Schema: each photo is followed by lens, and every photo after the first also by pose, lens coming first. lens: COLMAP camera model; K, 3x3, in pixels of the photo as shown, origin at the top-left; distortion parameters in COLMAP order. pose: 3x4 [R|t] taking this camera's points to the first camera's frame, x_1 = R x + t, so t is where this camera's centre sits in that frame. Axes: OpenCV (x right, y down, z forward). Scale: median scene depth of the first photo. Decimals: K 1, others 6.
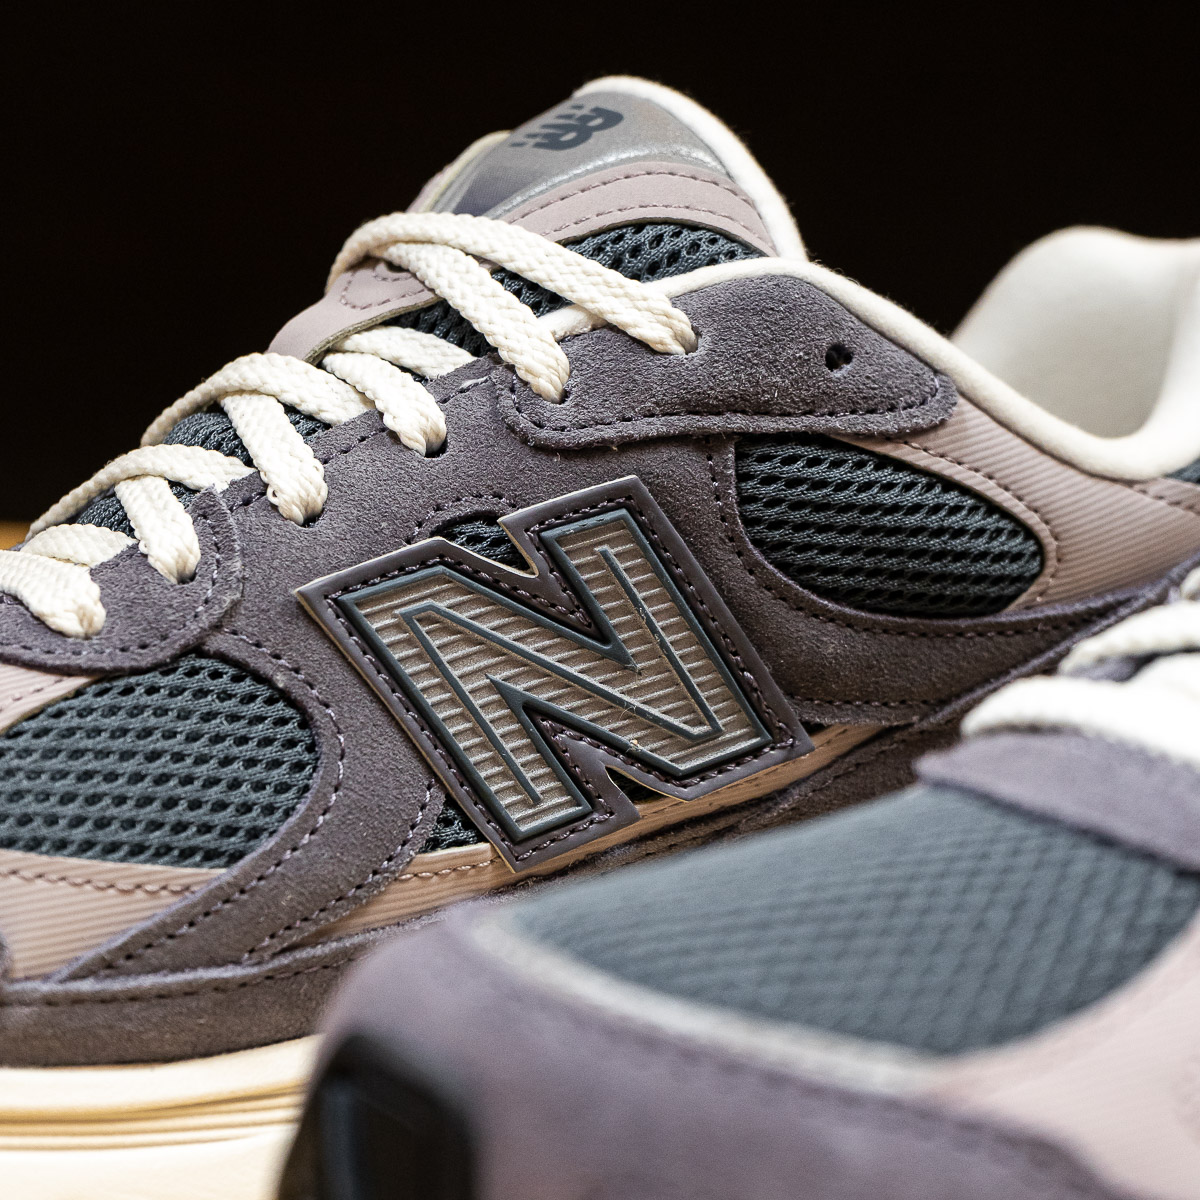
lens RADIAL K [[3763.8, 0, 600.0], [0, 3763.8, 600.0], [0, 0, 1]] dist [0.040540, -0.320585]
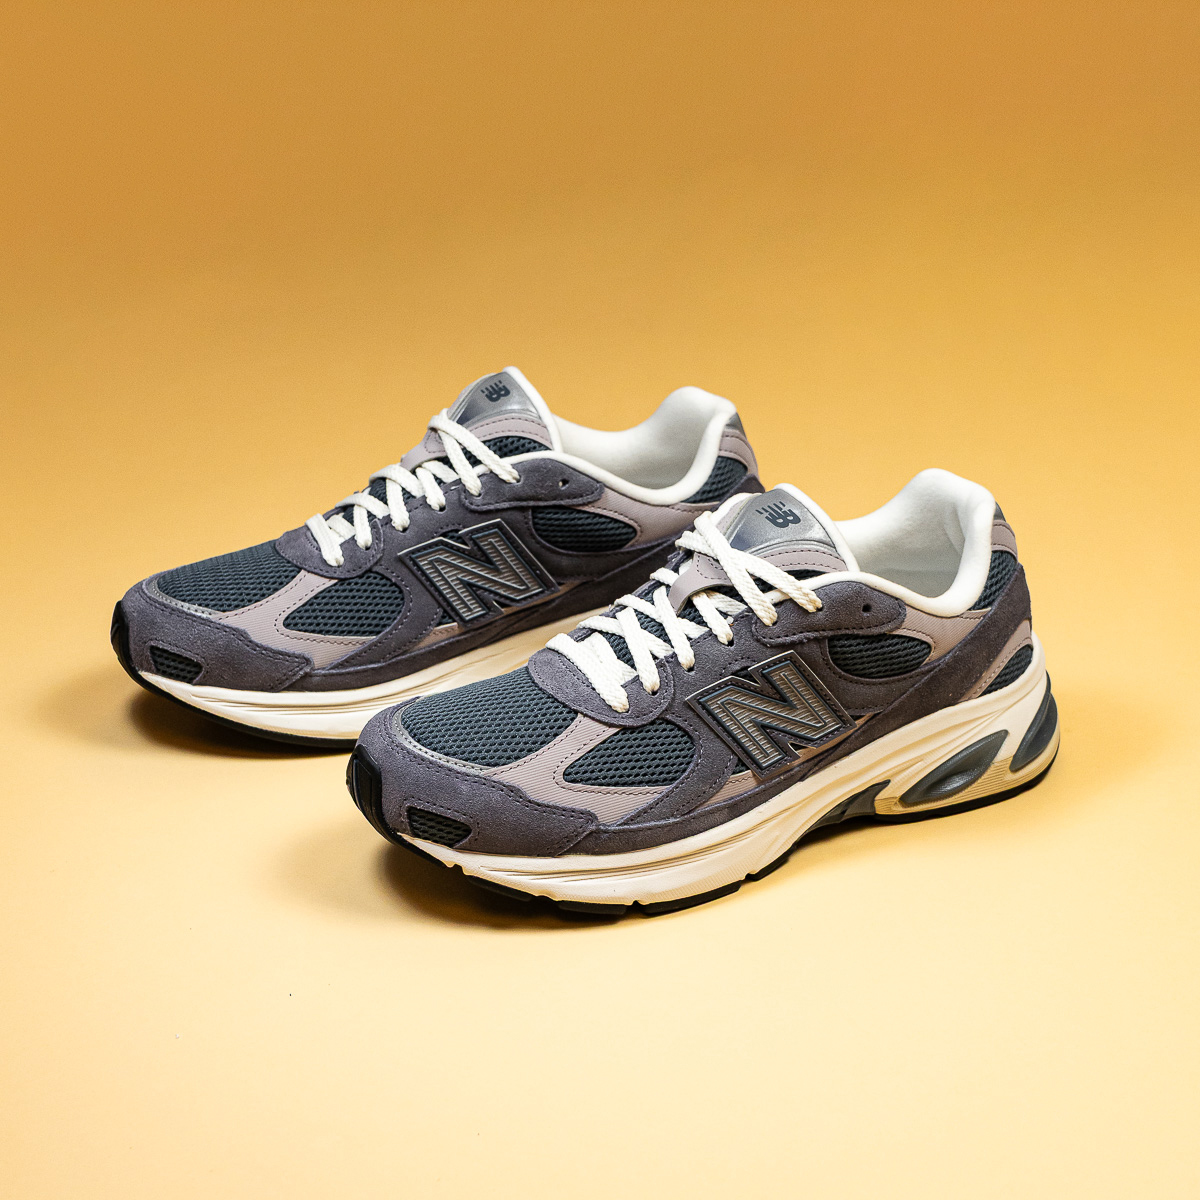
lens RADIAL K [[2338.6, 0, 600.0], [0, 2338.6, 600.0], [0, 0, 1]] dist [-0.026140, -0.012799]
pose [[0.987639, 0.056592, -0.146170, 0.410407], [-0.011647, 0.956465, 0.291614, -0.579091], [0.156309, -0.286307, 0.945302, -0.994040]]
